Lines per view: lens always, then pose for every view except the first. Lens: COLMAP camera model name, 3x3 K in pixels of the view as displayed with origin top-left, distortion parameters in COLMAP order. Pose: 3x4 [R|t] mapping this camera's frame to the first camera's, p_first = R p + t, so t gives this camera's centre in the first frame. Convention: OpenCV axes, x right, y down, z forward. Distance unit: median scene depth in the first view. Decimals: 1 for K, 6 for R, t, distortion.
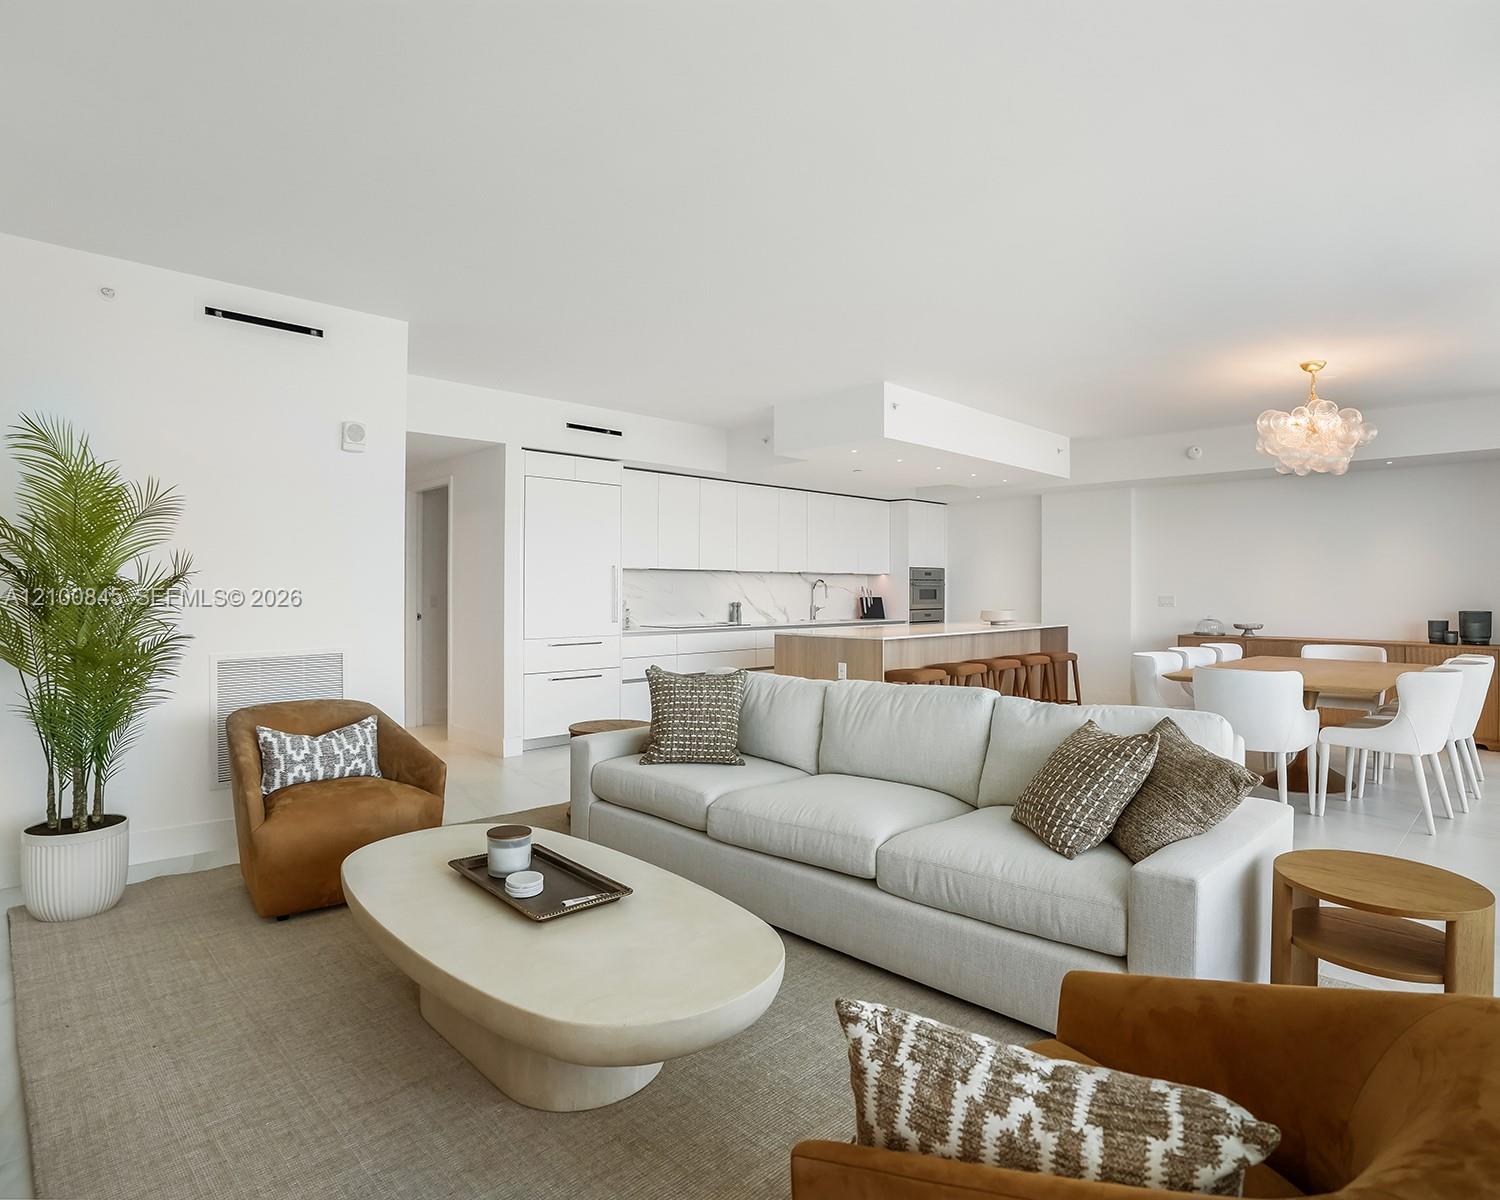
lens RADIAL K [[839.5, 0, 750.0], [0, 839.5, 600.0], [0, 0, 1]] dist [-0.046929, 0.020446]
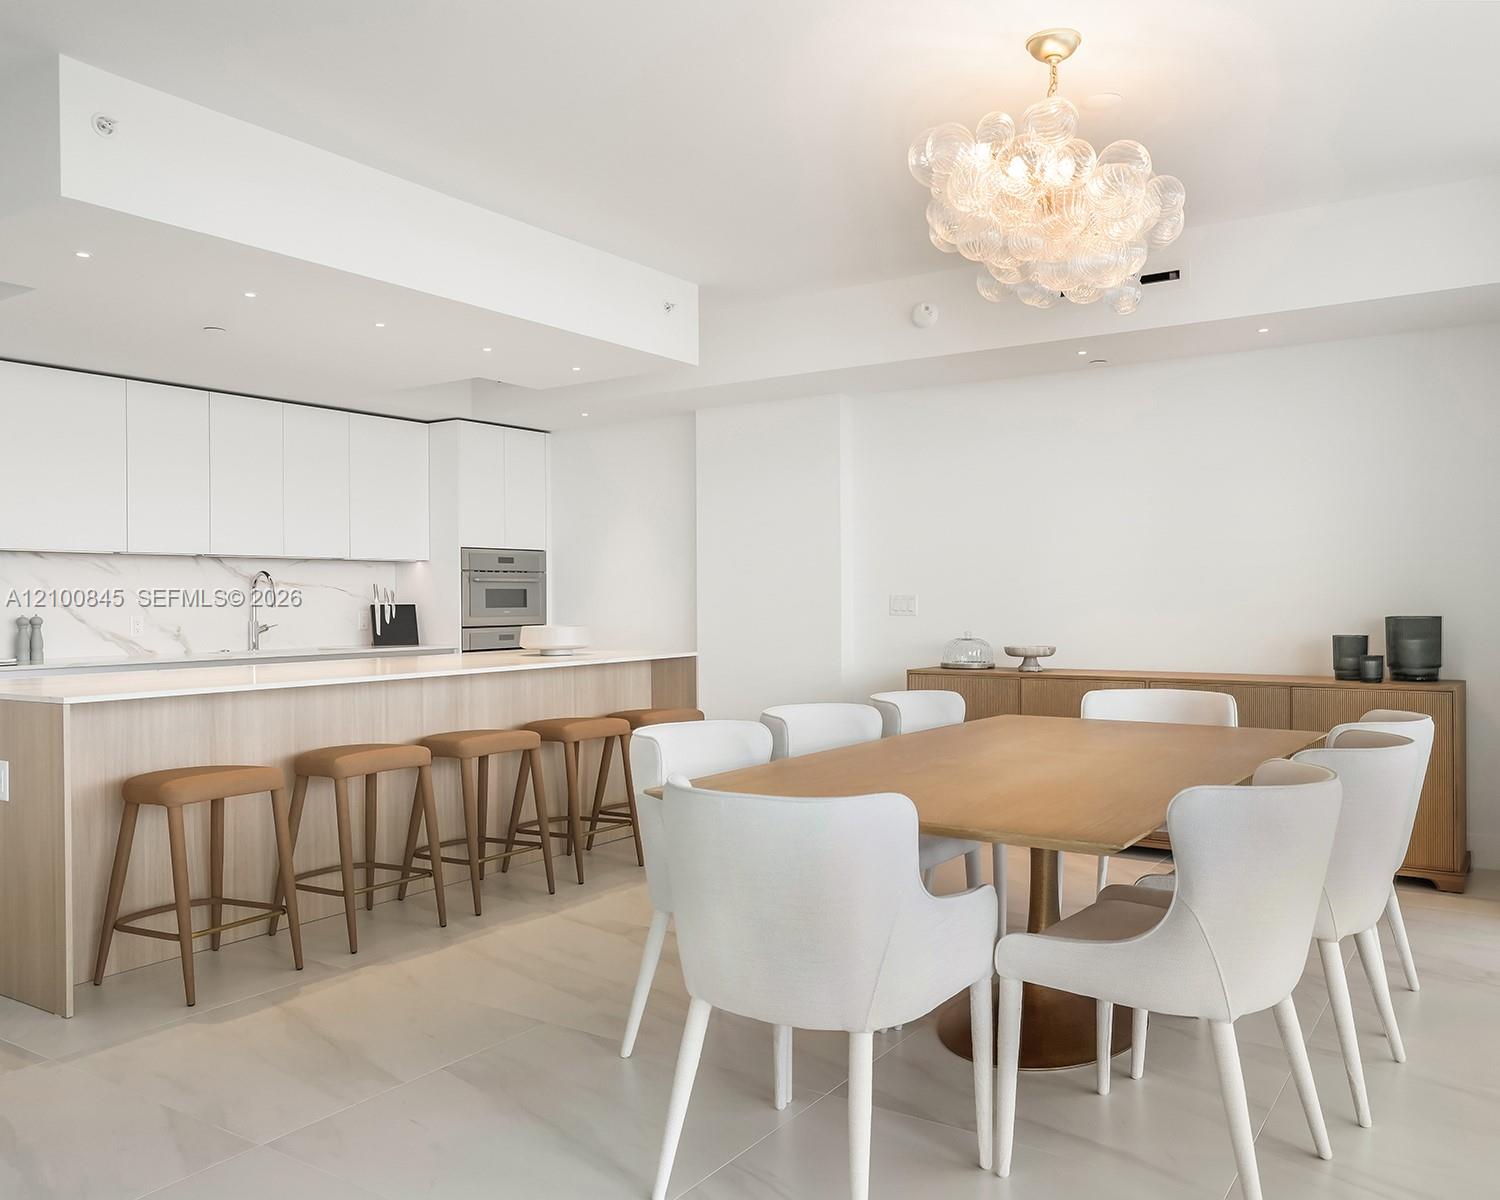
lens RADIAL K [[1164.2, 0, 748.6], [0, 1164.2, 635.1], [0, 0, 1]] dist [0.004007, -0.000554]
pose [[0.983311, -0.015605, 0.181263, 0.282292], [0.012002, 0.999708, 0.020957, 0.003922], [-0.181537, -0.018432, 0.983211, 0.292770]]
